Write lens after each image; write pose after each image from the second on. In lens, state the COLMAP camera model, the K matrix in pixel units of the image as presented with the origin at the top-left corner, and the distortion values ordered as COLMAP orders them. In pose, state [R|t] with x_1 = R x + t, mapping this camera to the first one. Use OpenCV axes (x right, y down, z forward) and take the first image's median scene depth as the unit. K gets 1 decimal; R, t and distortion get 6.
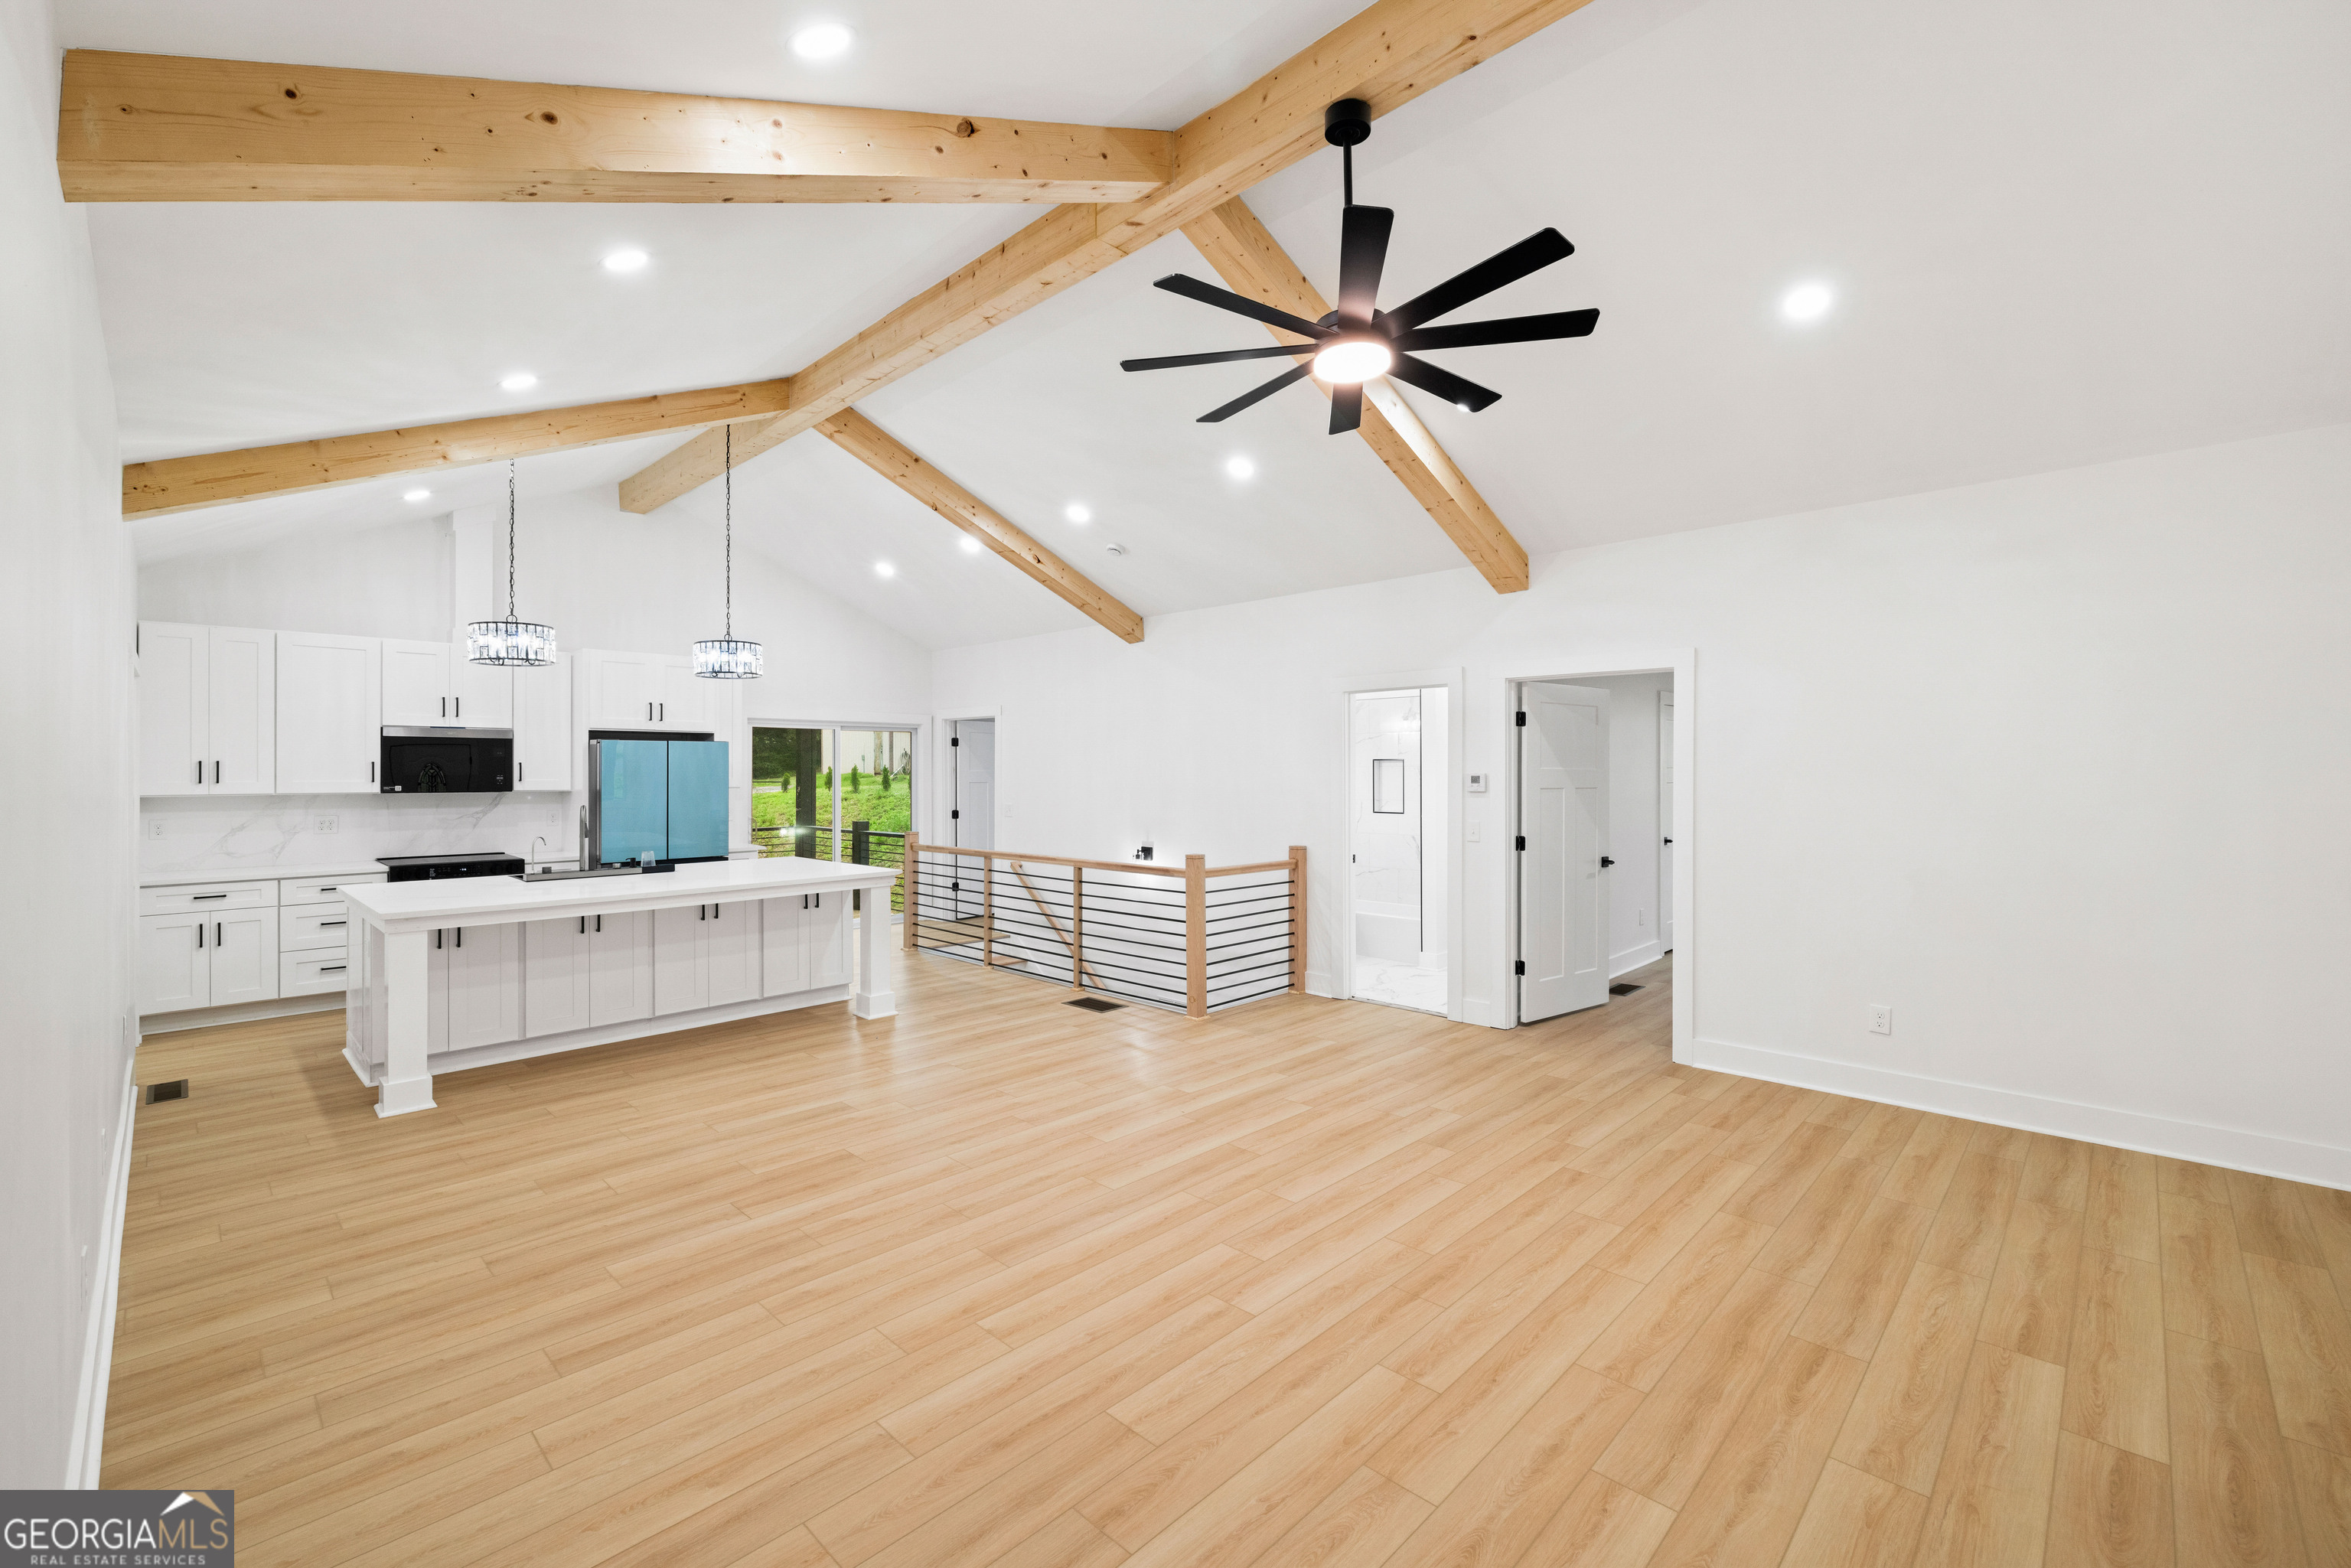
lens RADIAL K [[984.6, 0, 1178.9], [0, 984.6, 771.4], [0, 0, 1]] dist [-0.000051, 0.000210]
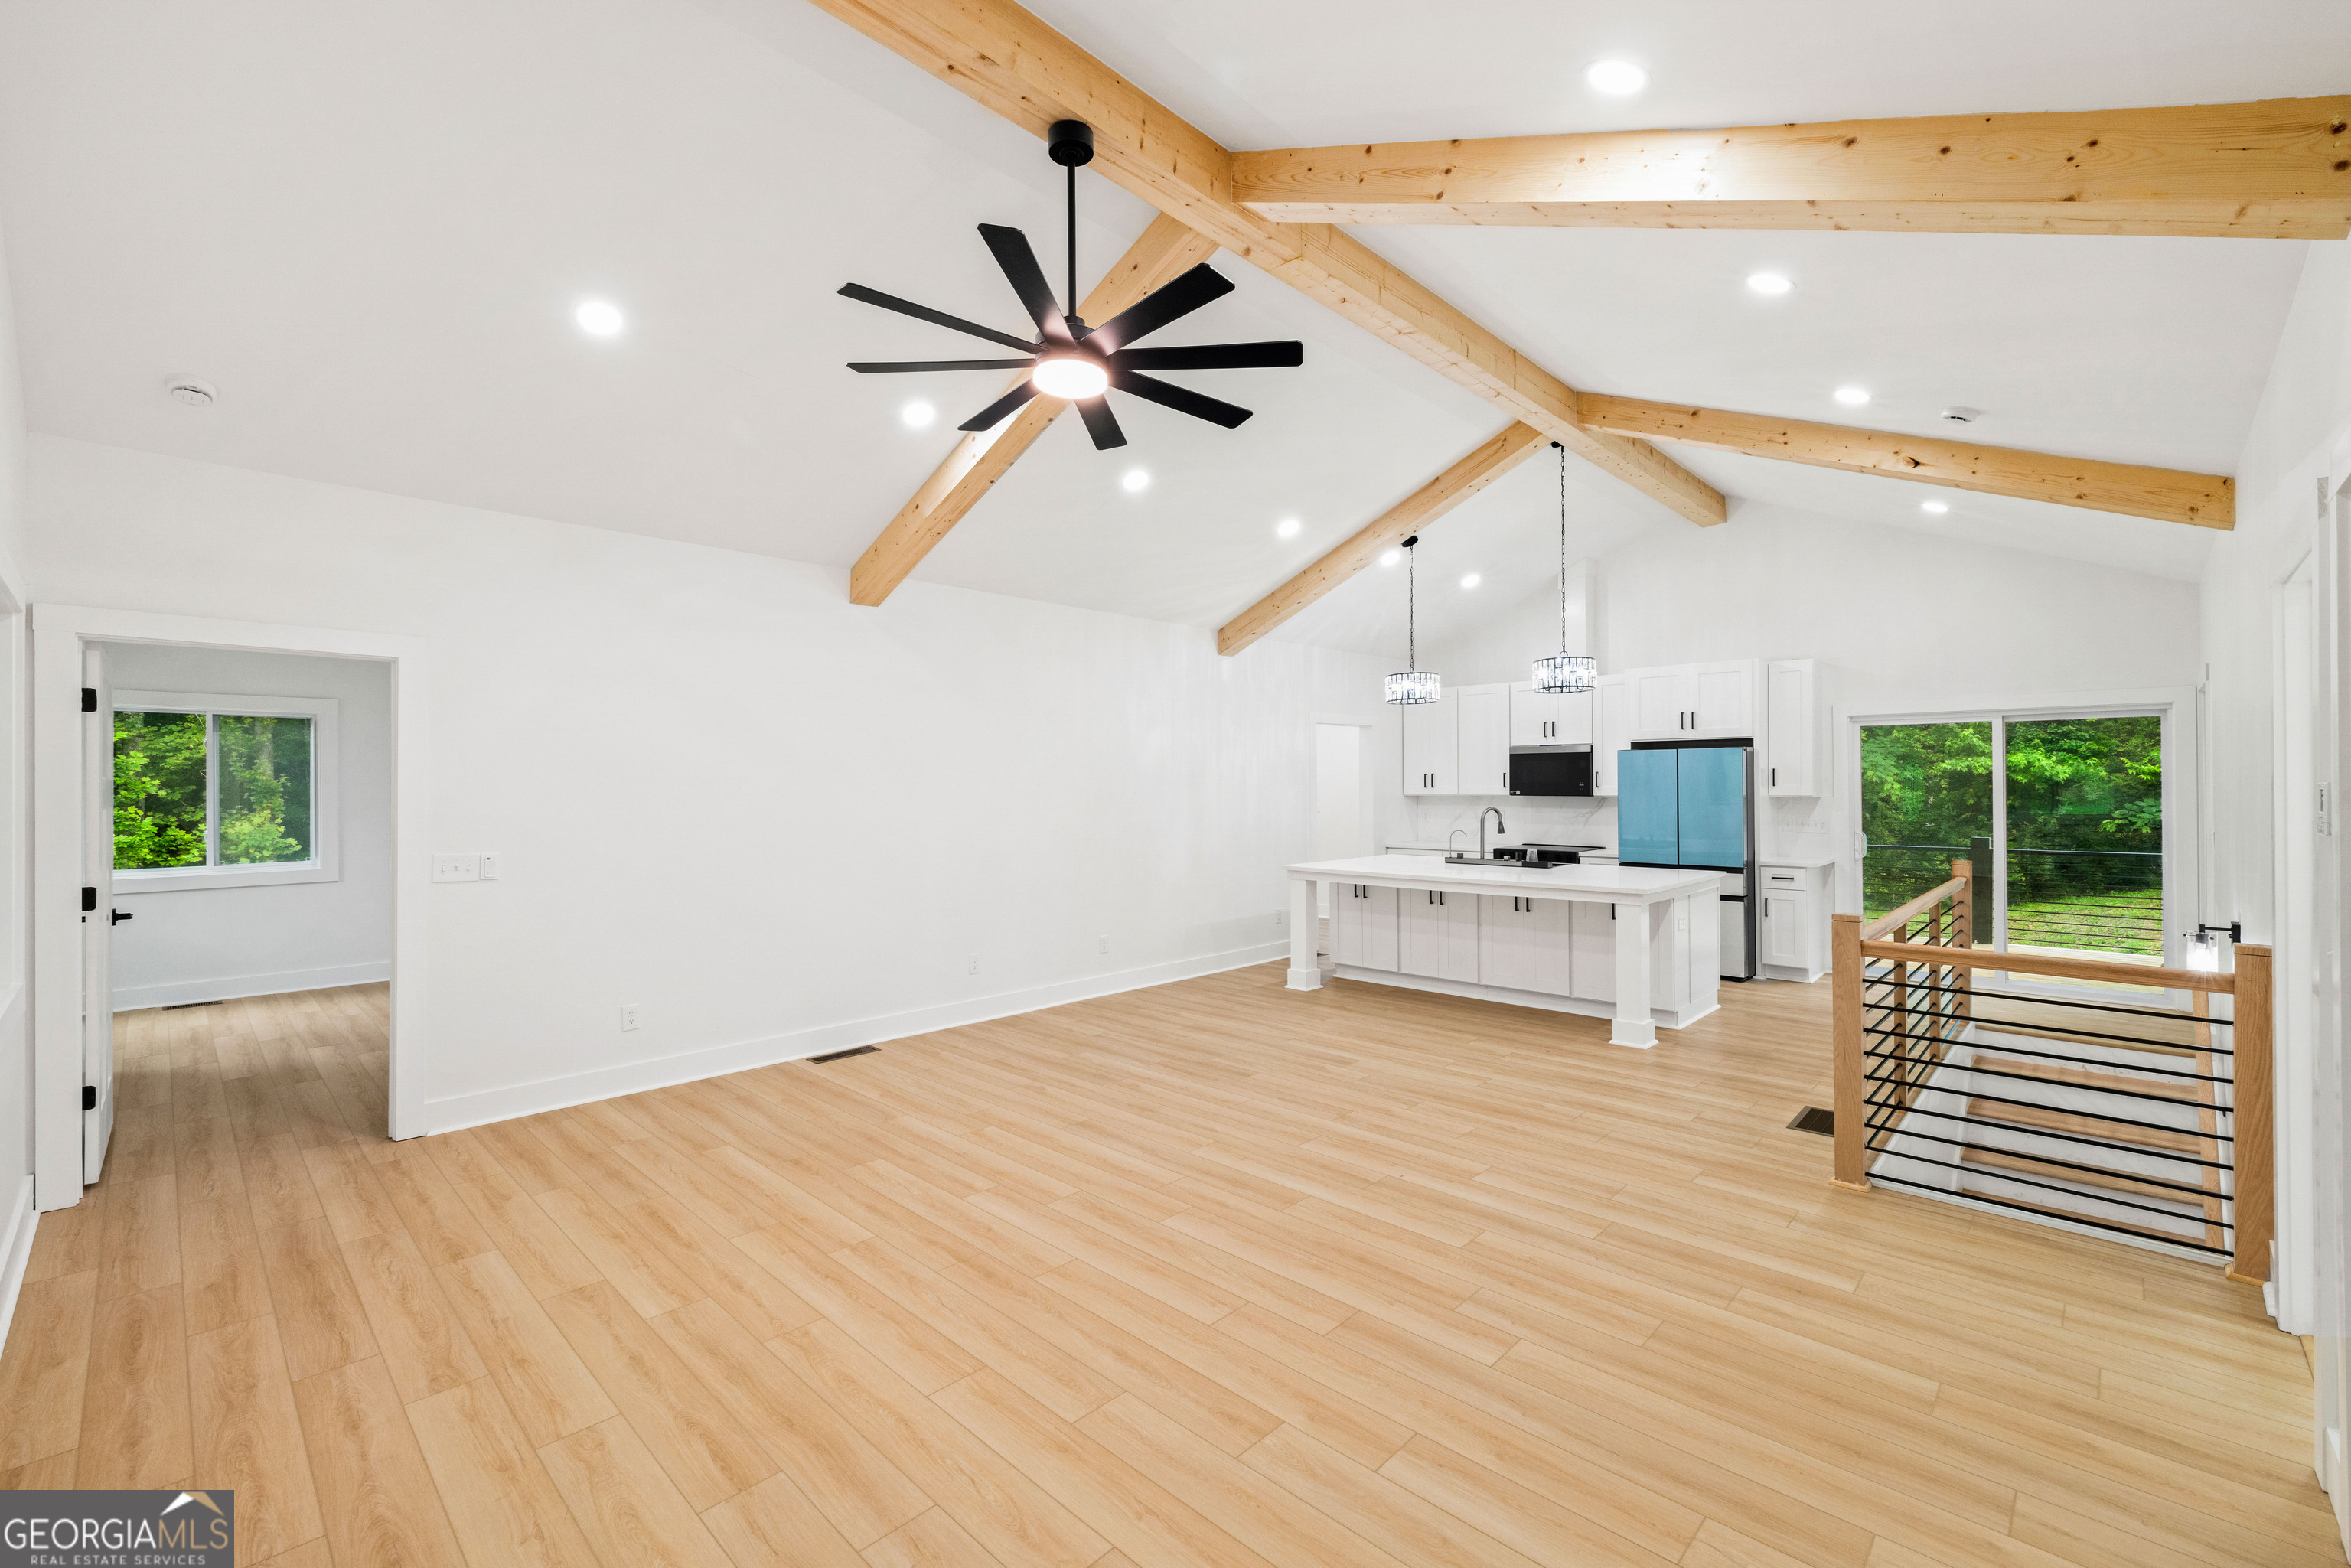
lens RADIAL K [[989.2, 0, 1164.4], [0, 989.2, 784.1], [0, 0, 1]] dist [0.000357, -0.000238]
pose [[-0.004965, 0.002334, -0.999985, 0.912737], [0.004904, 0.999985, 0.002310, 0.000709], [0.999976, -0.004892, -0.004976, 0.840217]]
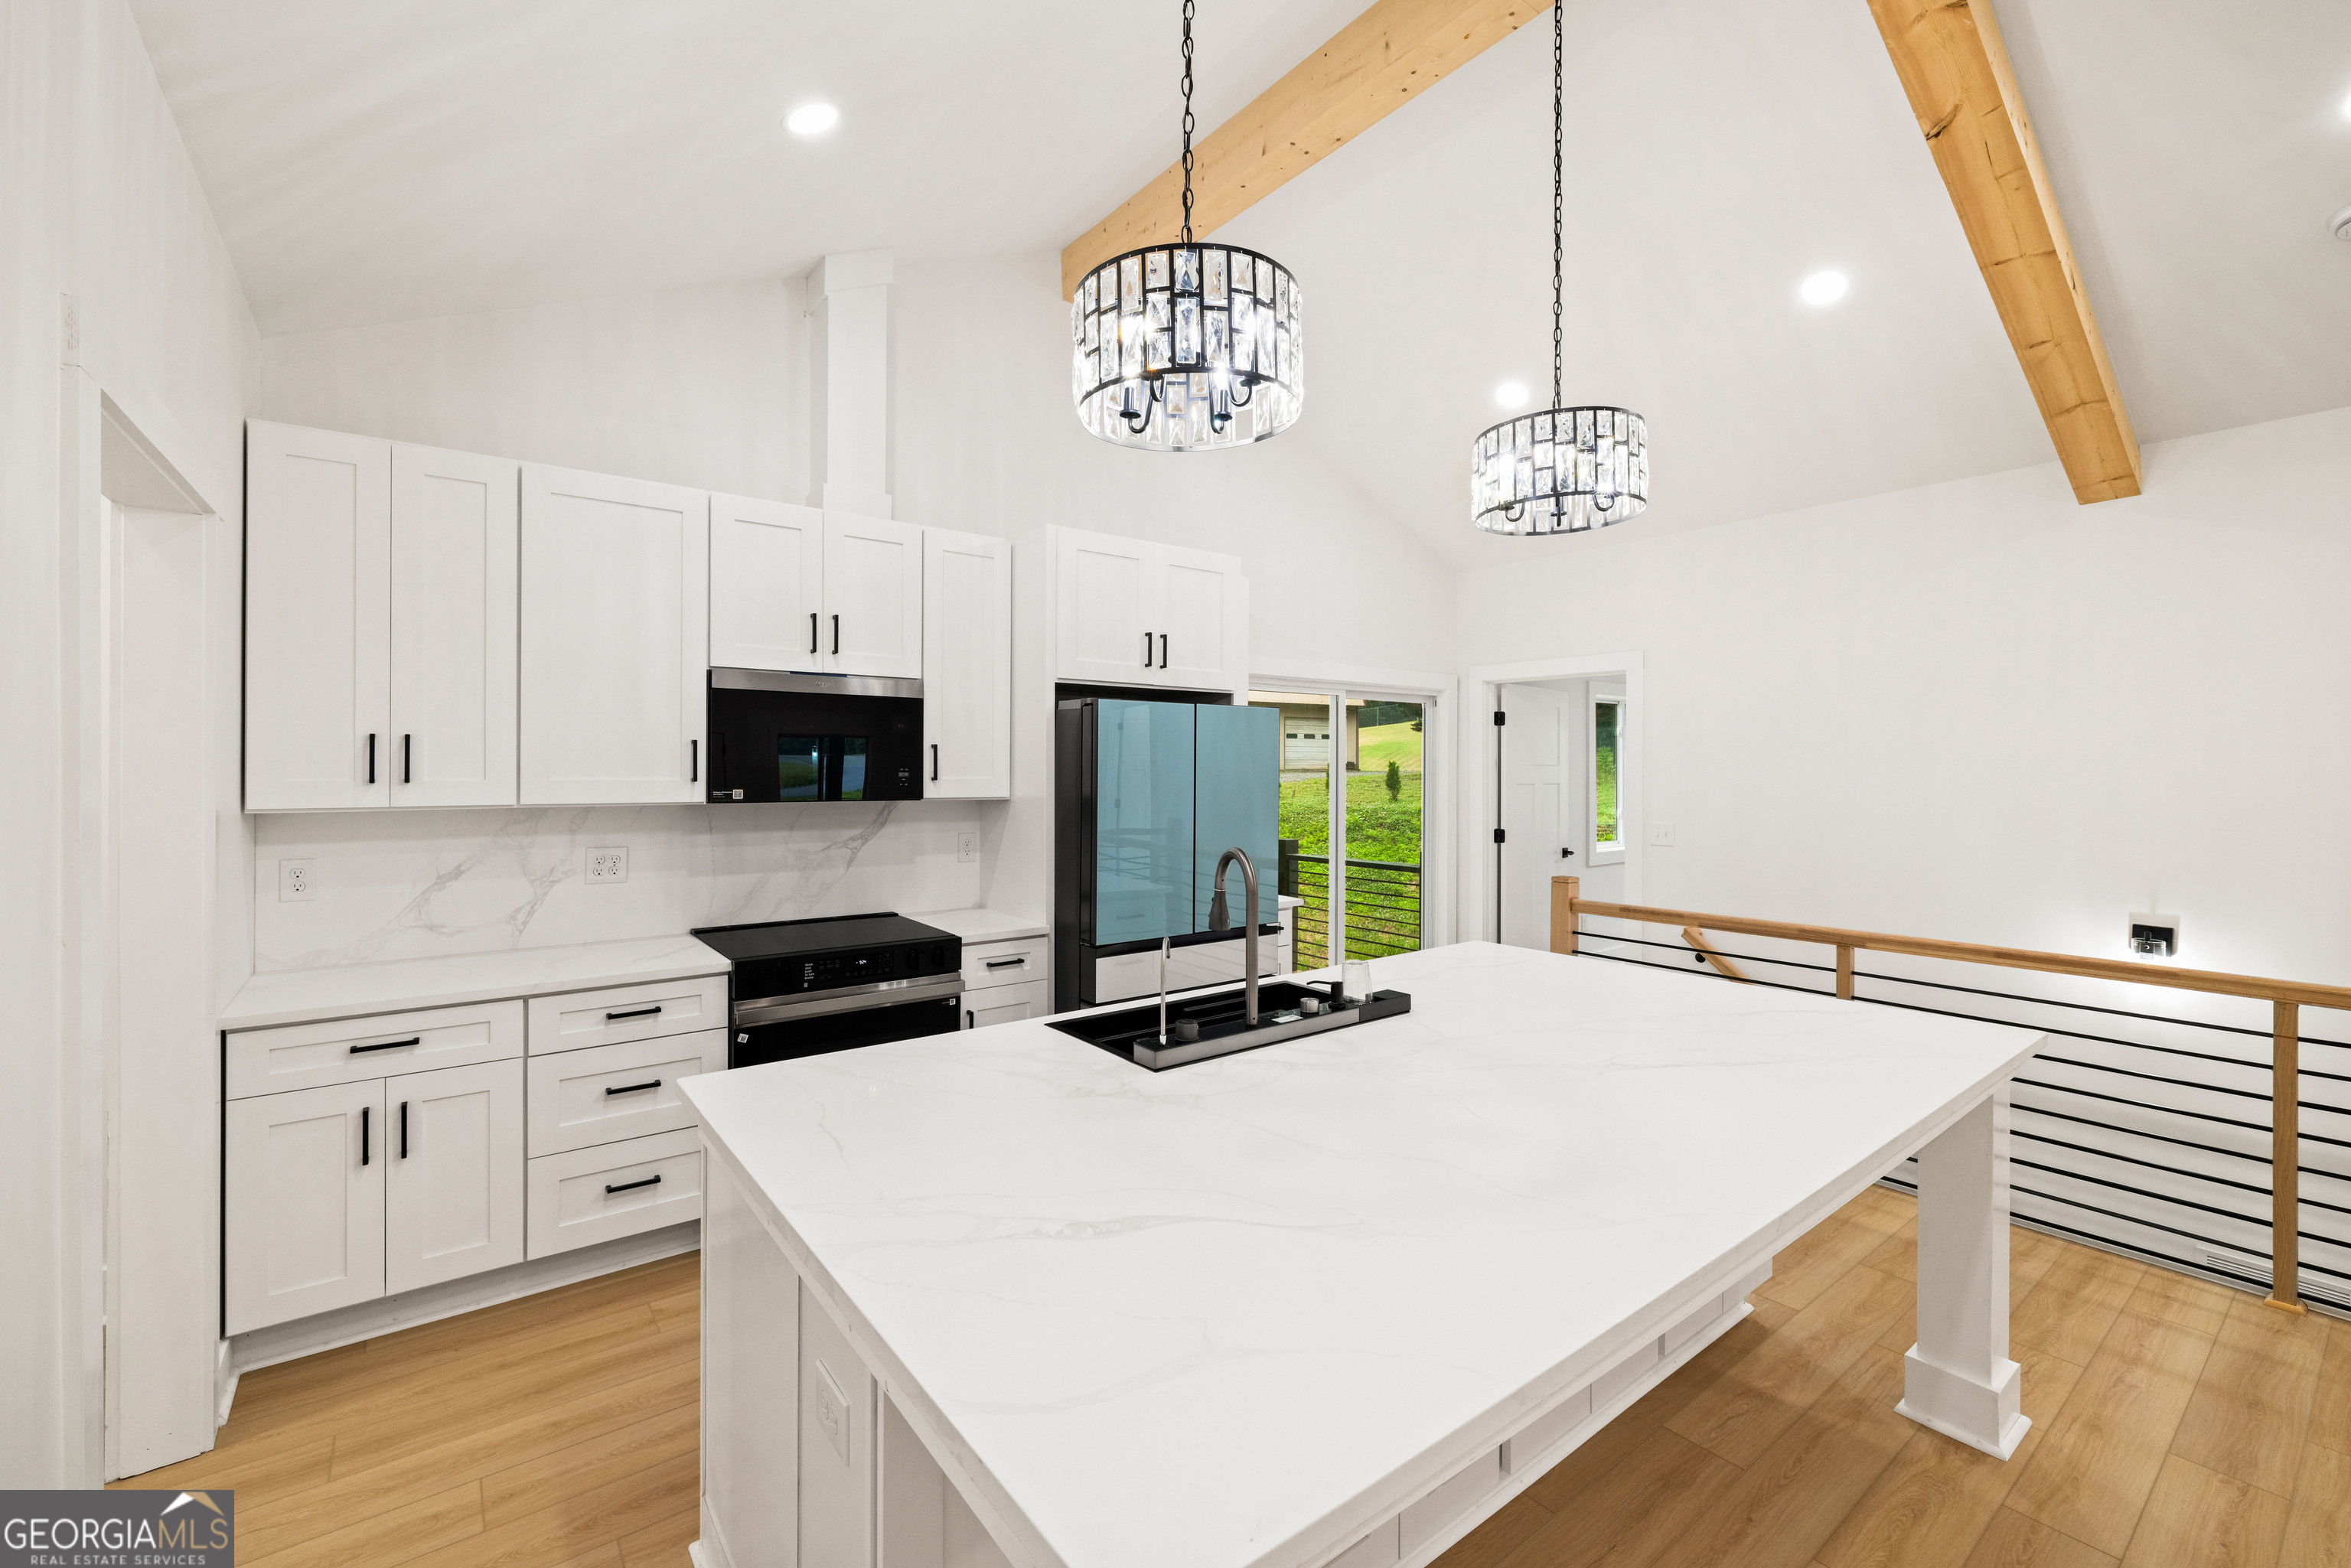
lens RADIAL K [[984.6, 0, 1178.9], [0, 984.6, 771.4], [0, 0, 1]] dist [-0.000051, 0.000210]
pose [[0.989185, 0.004300, -0.146612, -0.805113], [-0.003995, 0.999989, 0.002375, 0.006050], [0.146620, -0.001764, 0.989191, 0.872079]]
